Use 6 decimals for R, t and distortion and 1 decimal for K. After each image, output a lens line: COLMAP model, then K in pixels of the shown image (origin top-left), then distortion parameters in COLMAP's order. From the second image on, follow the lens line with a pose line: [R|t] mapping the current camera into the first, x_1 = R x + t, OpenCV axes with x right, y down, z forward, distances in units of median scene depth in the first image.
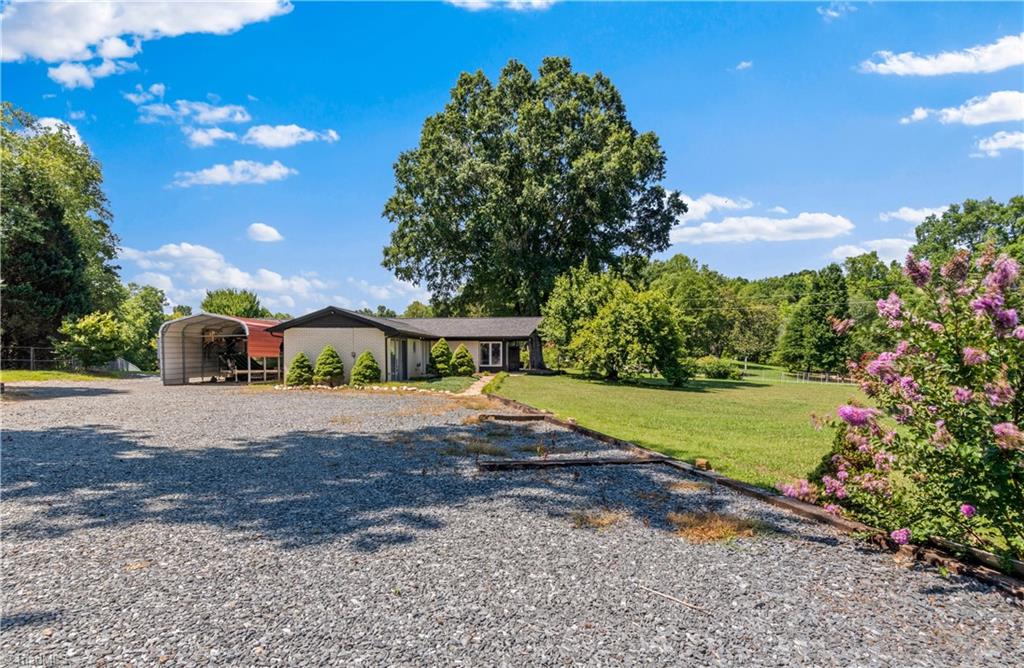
lens RADIAL K [[548.5, 0, 511.6], [0, 548.5, 379.3], [0, 0, 1]] dist [0.001067, 0.000108]
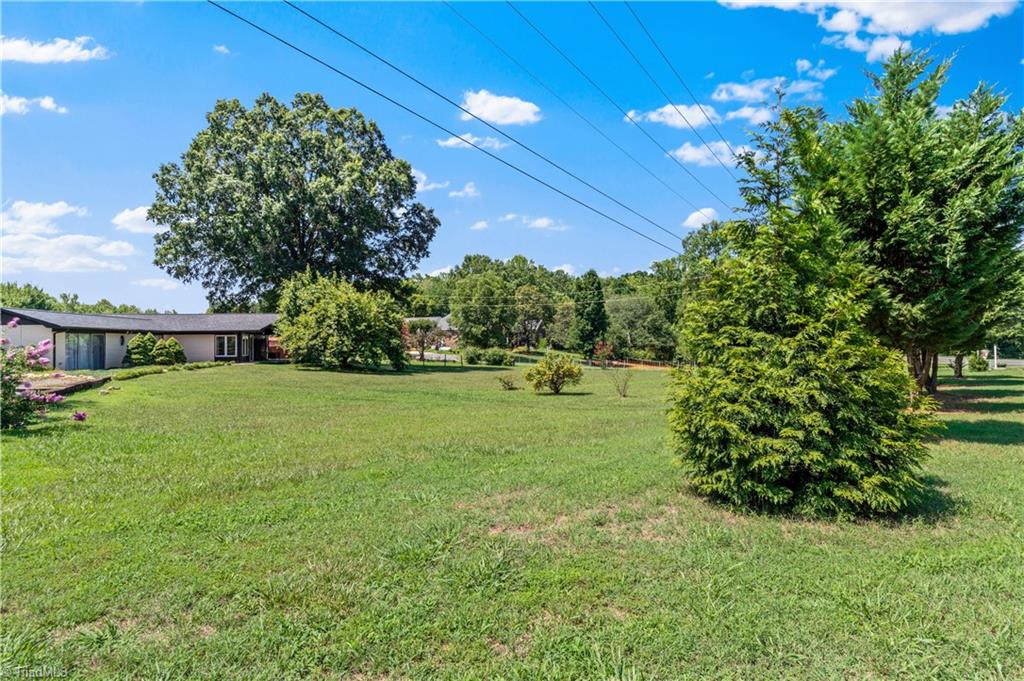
lens RADIAL K [[527.1, 0, 512.0], [0, 527.1, 340.5], [0, 0, 1]] dist [-0.001123, -0.000483]
pose [[0.976734, -0.007416, 0.214325, 0.281705], [0.019258, 0.998397, -0.053217, 0.011359], [-0.213587, 0.056107, 0.975312, -0.177070]]
